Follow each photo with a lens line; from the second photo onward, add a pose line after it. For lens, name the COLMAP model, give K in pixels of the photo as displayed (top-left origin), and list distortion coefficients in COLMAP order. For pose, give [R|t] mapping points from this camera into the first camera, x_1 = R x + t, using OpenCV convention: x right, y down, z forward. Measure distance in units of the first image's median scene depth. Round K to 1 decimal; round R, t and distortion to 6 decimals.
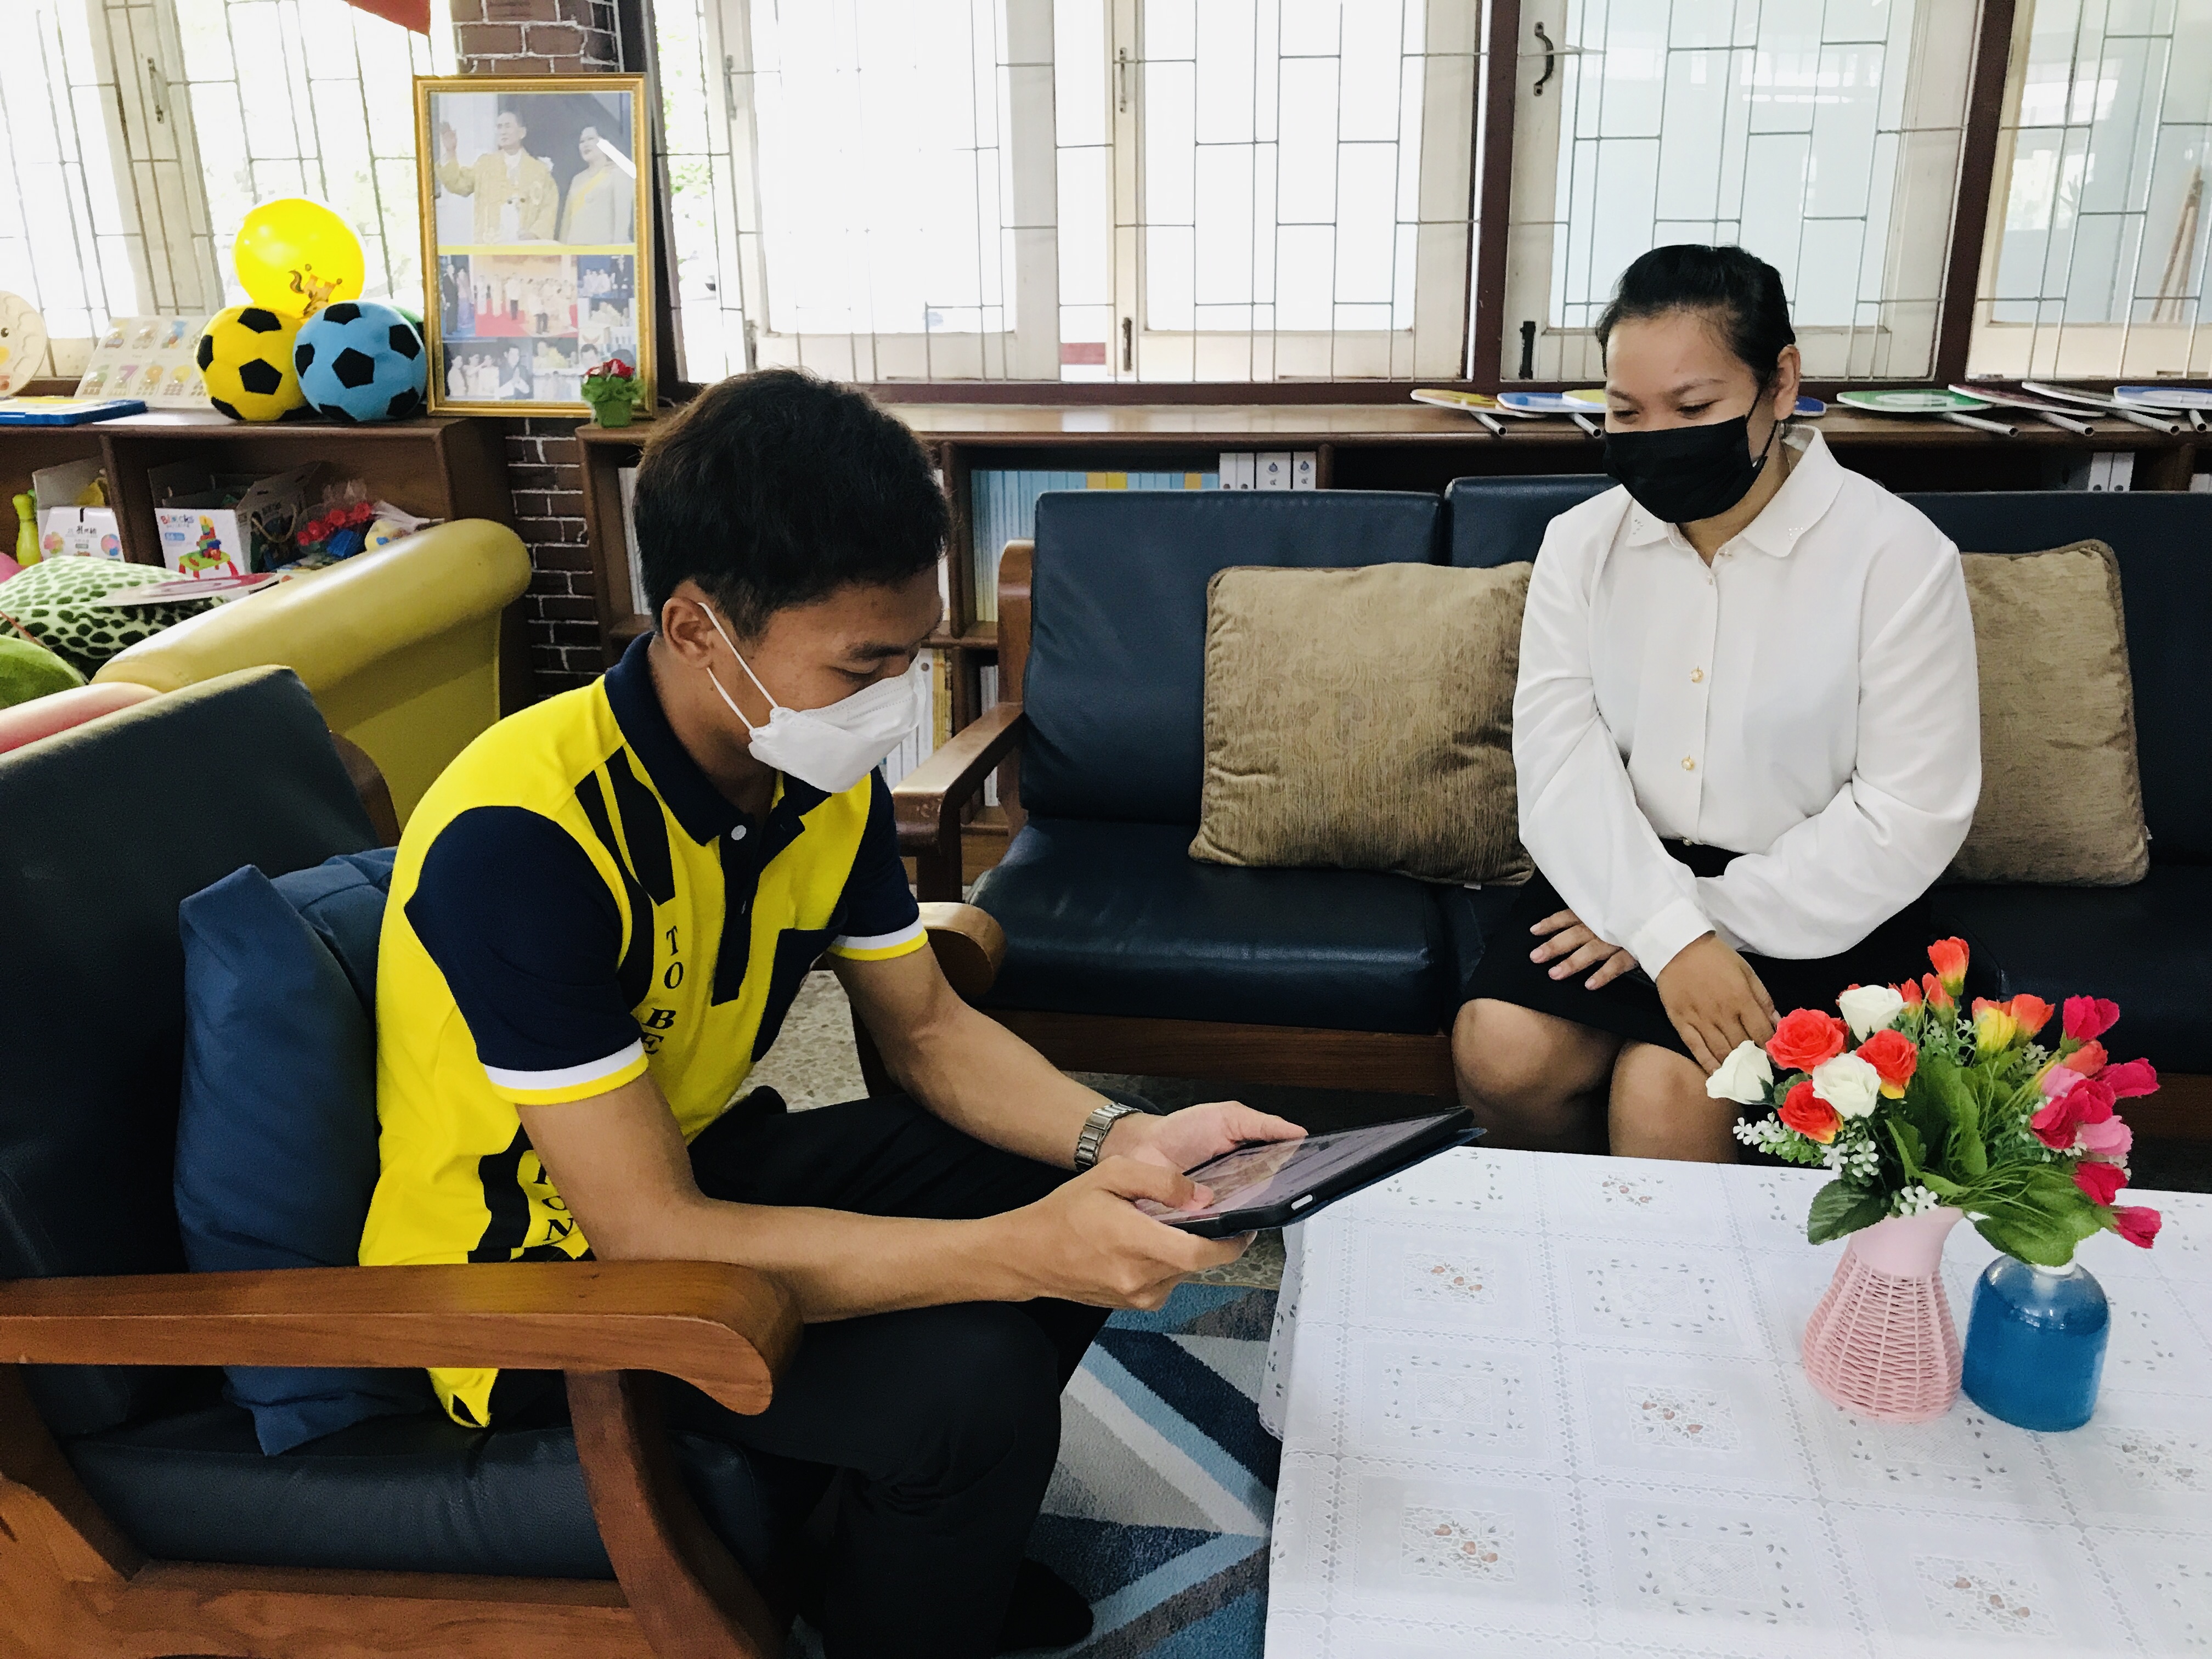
lens RADIAL K [[1837.5, 0, 1093.5], [0, 1837.5, 817.1], [0, 0, 1]] dist [0.018274, -0.000774]
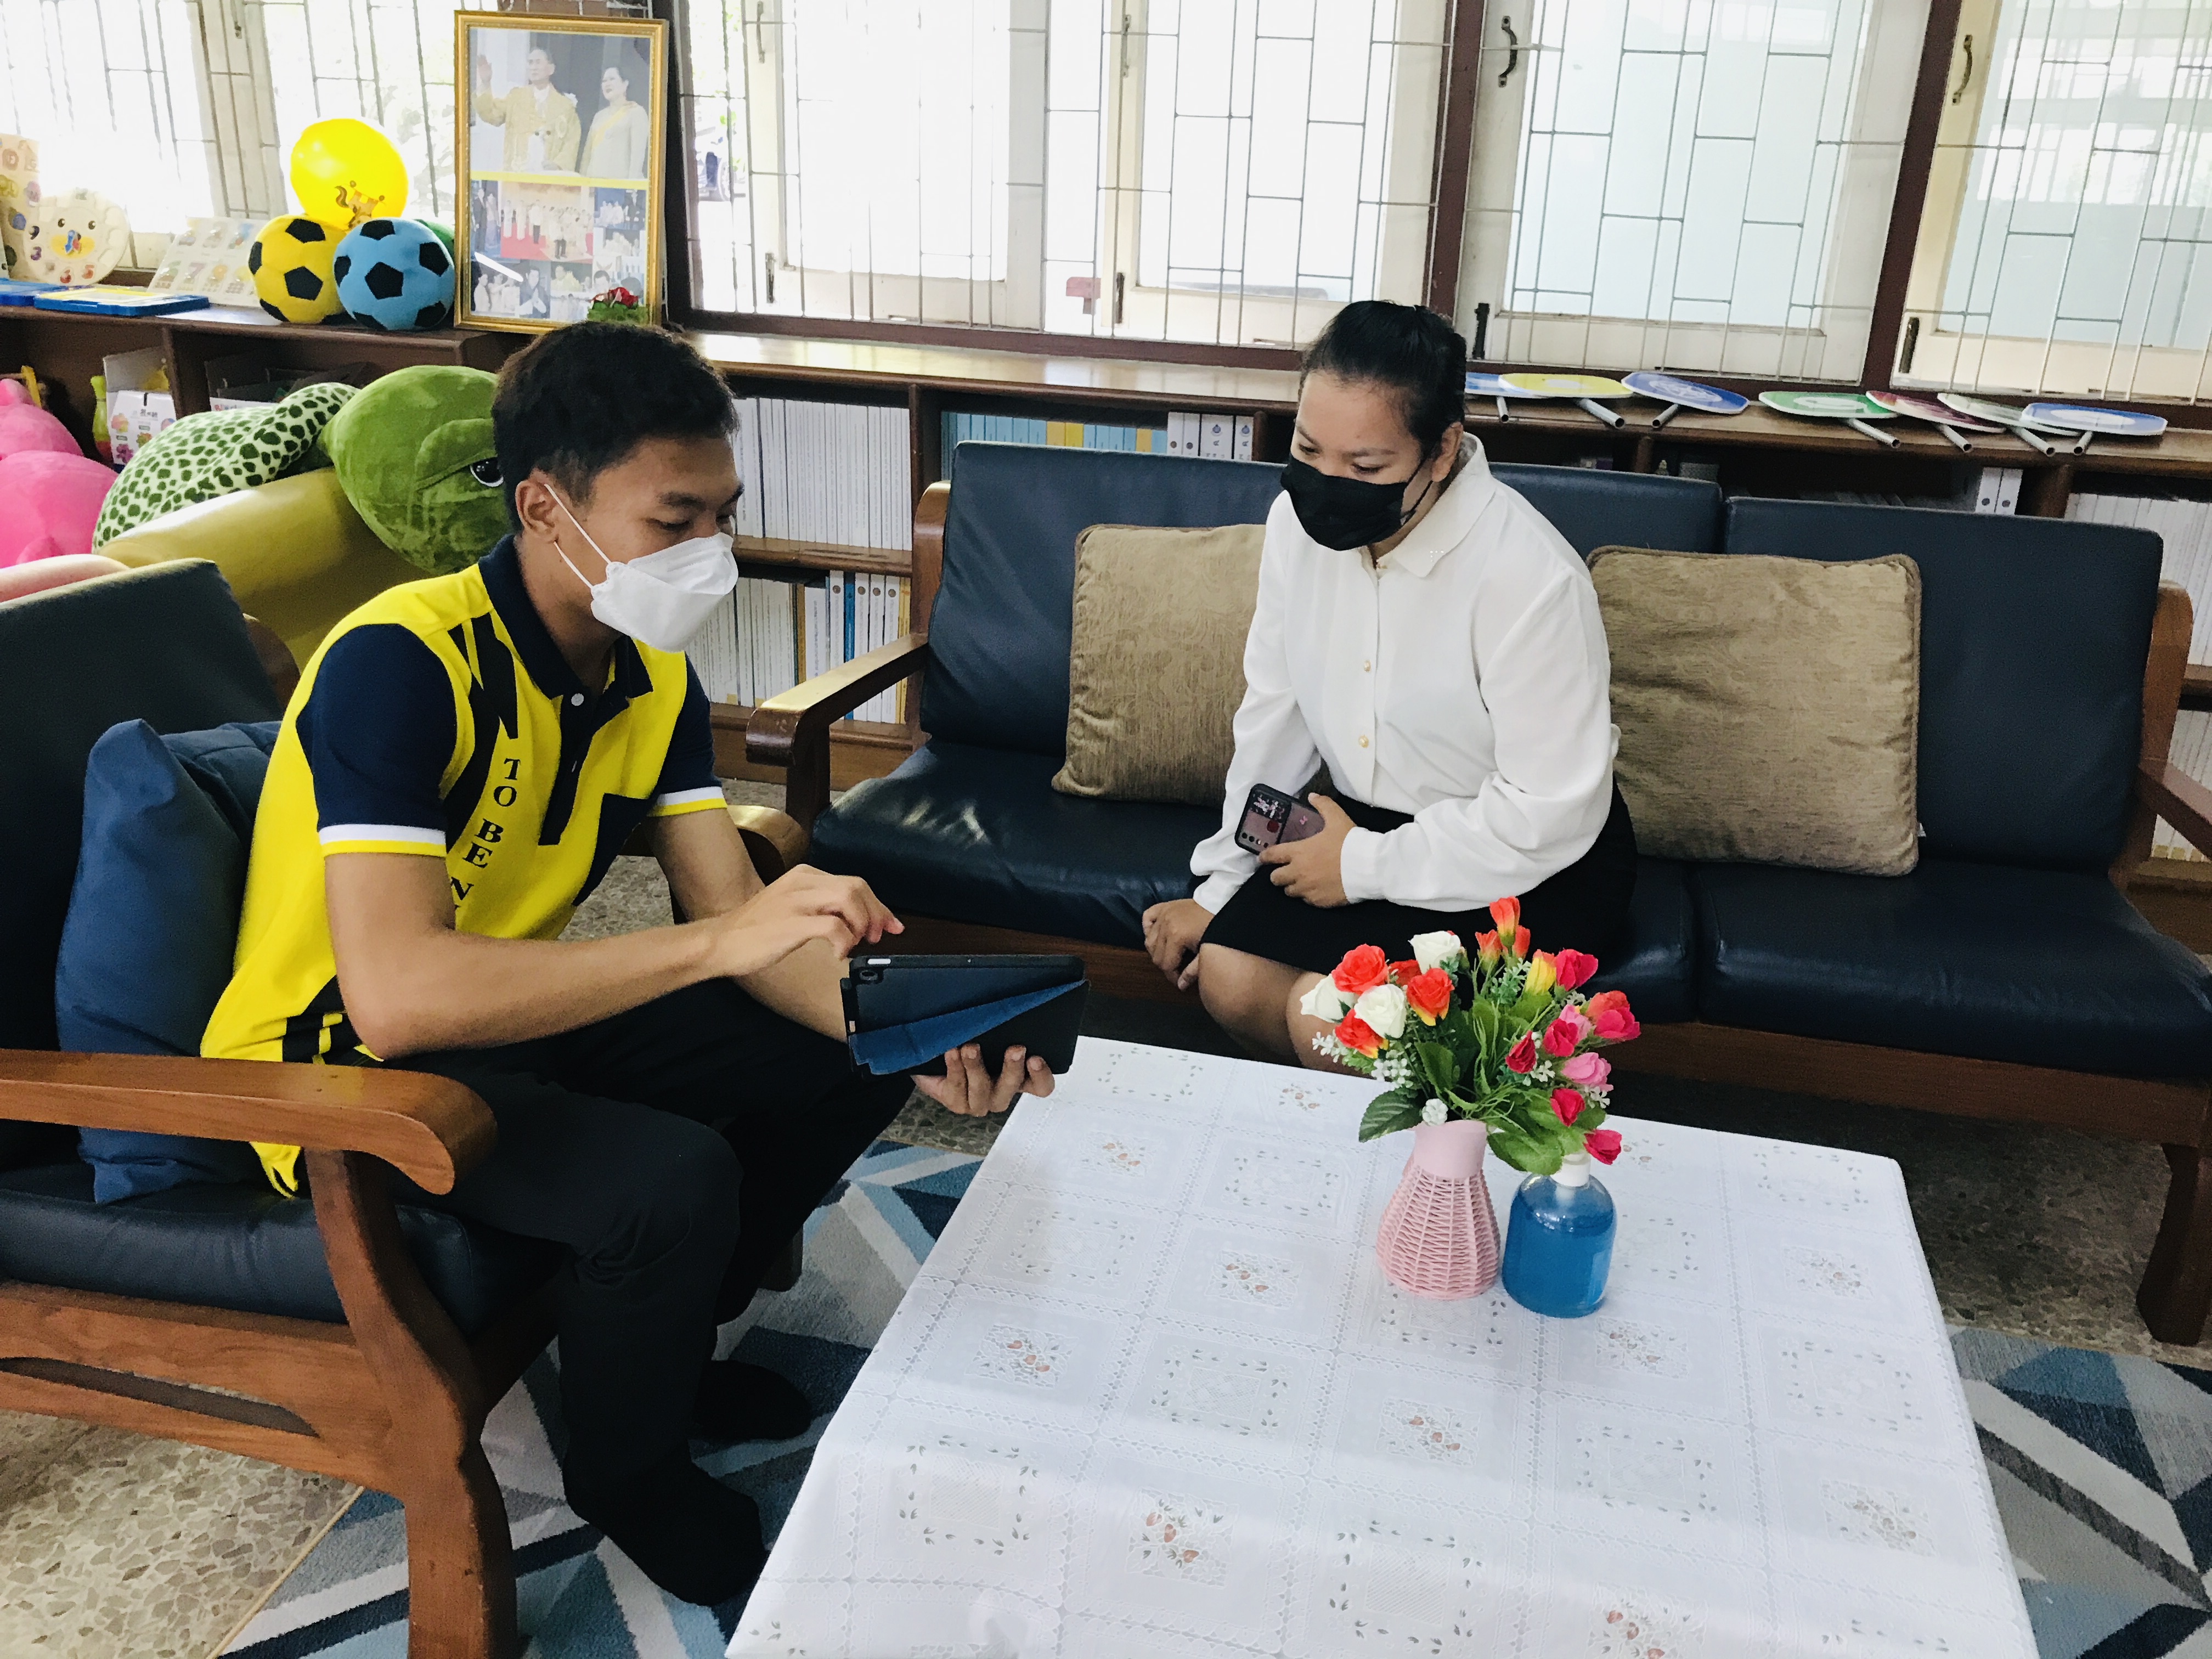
lens RADIAL K [[1837.5, 0, 1107.4], [0, 1837.5, 819.9], [0, 0, 1]] dist [0.018274, -0.000774]
pose [[0.995311, 0.077466, -0.057922, 0.112868], [-0.074962, 0.996206, 0.044215, -0.006364], [0.061127, -0.039666, 0.997342, -0.074503]]
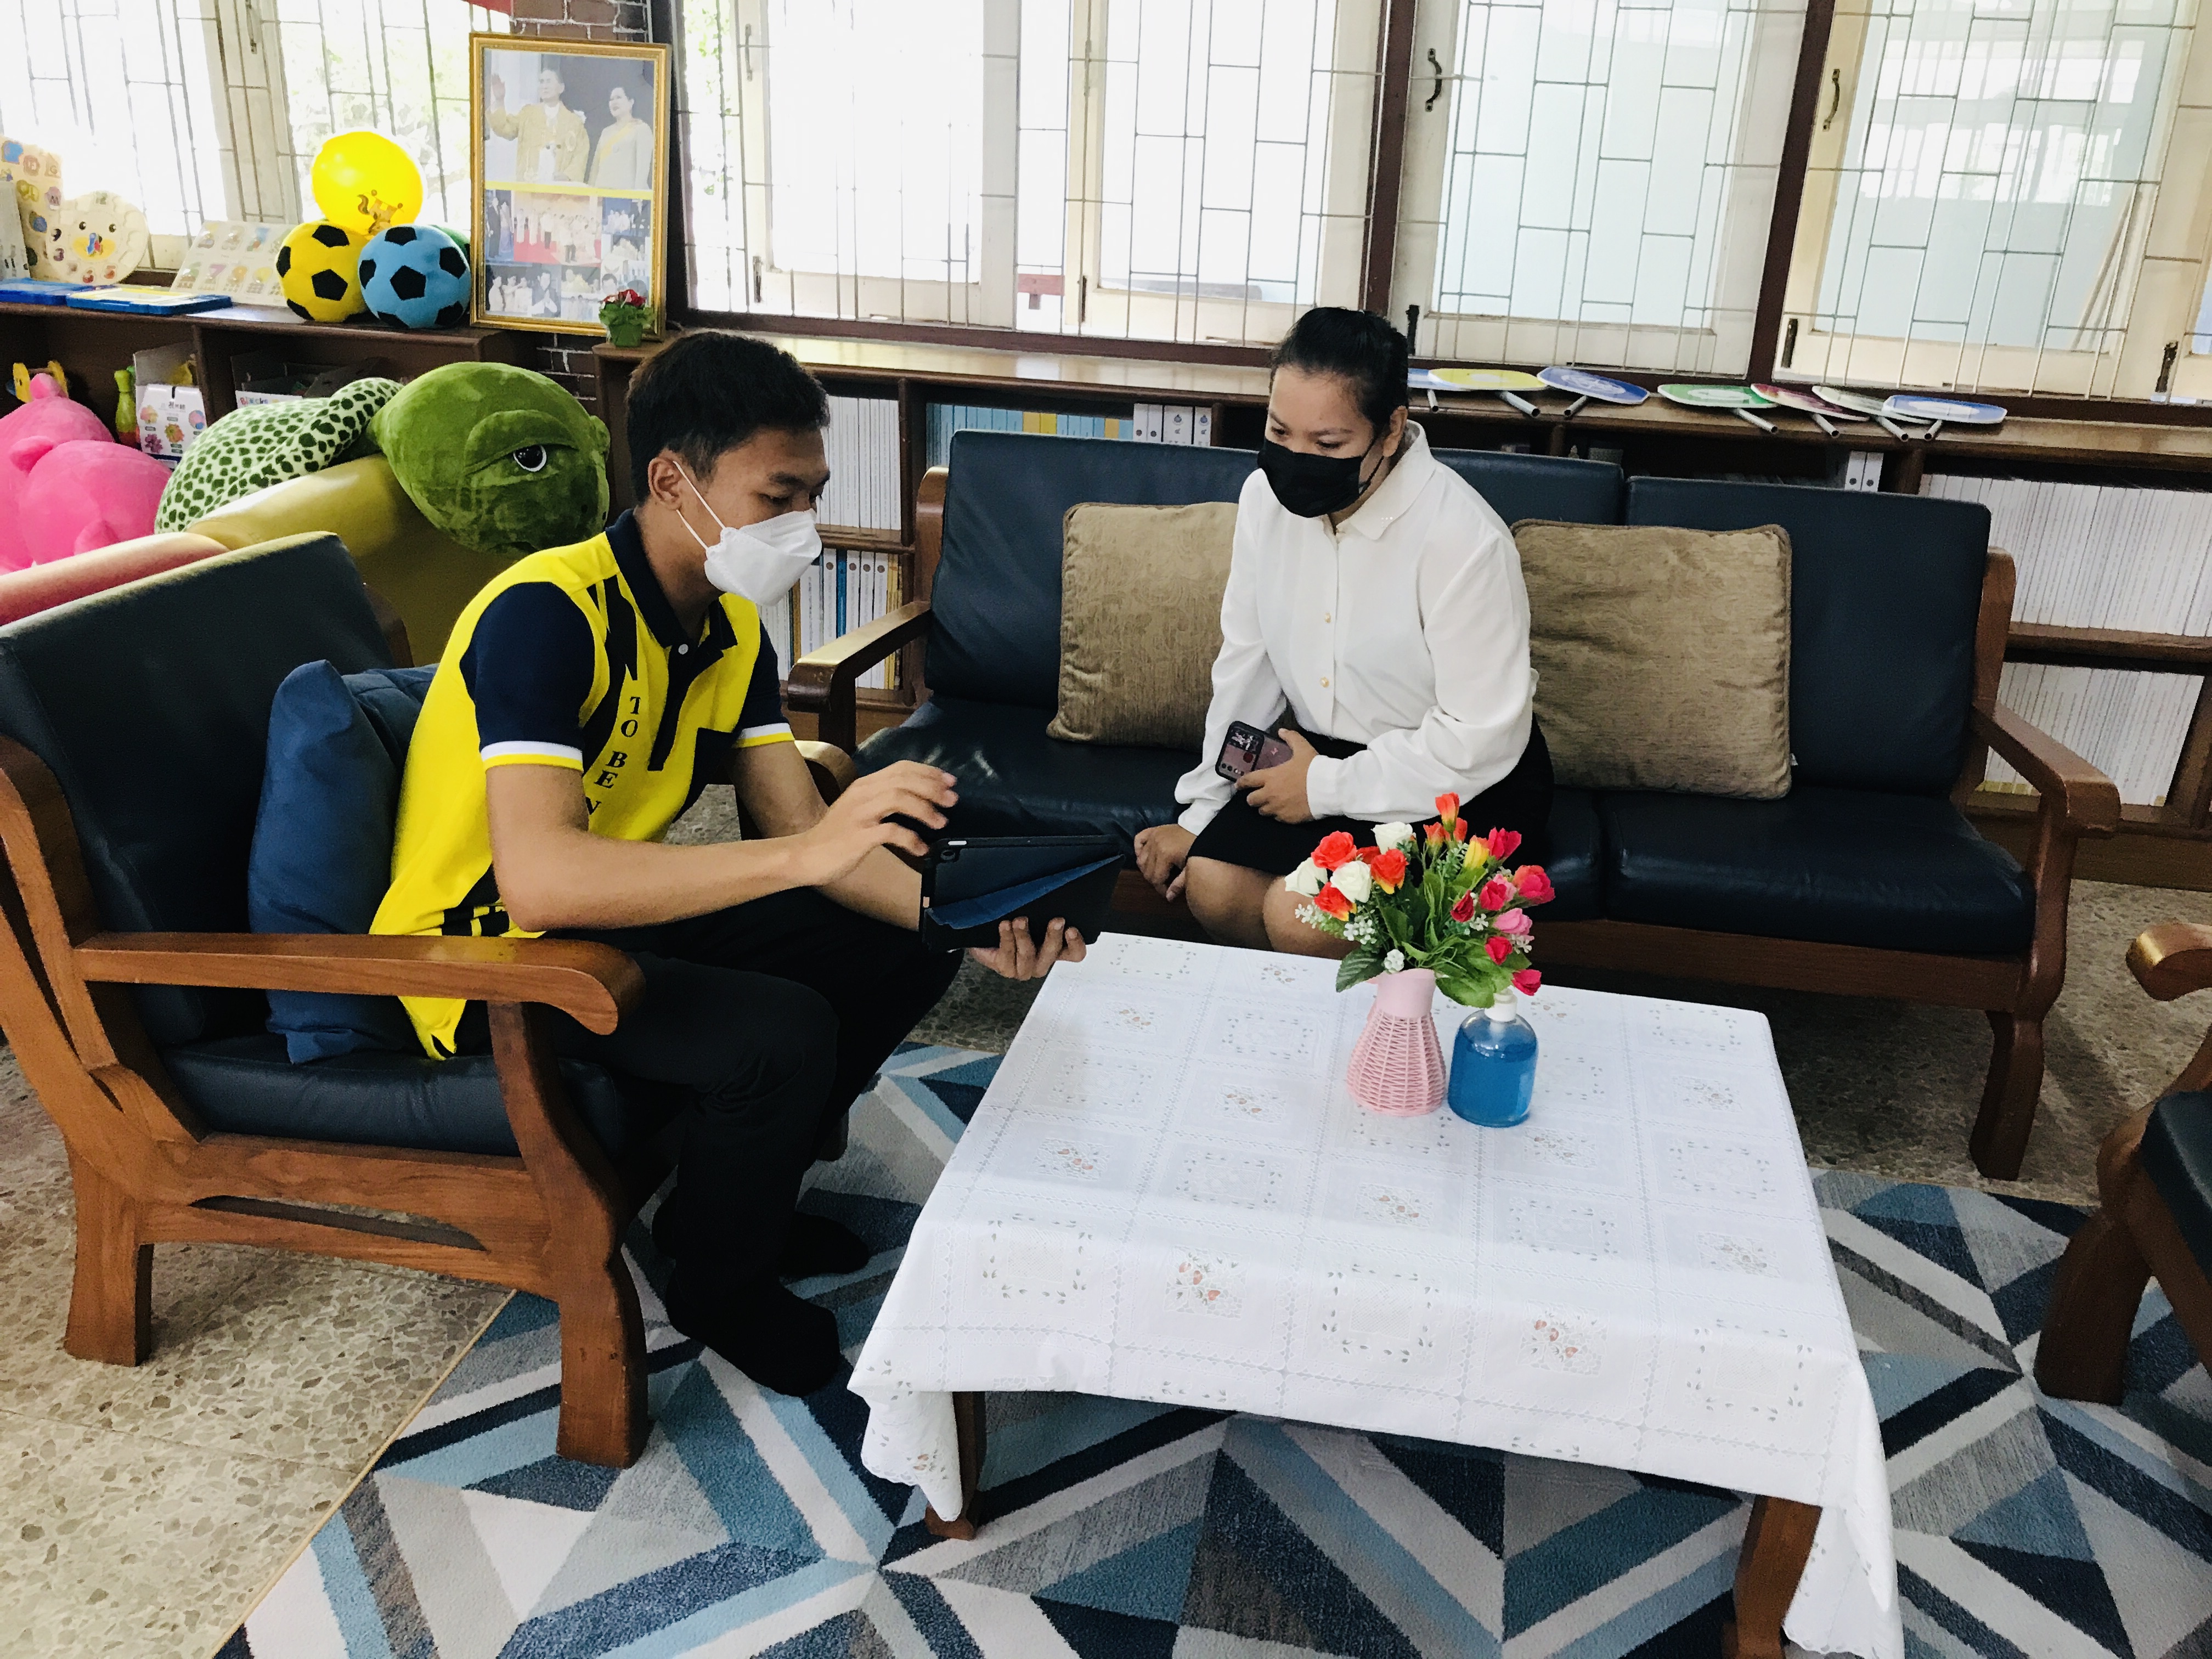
lens RADIAL K [[1837.5, 0, 1126.4], [0, 1837.5, 821.6], [0, 0, 1]] dist [0.018274, -0.000774]
pose [[0.997833, 0.065249, -0.008471, 0.090772], [-0.064791, 0.996827, 0.046239, 0.015865], [0.011461, -0.045590, 0.998894, -0.191307]]
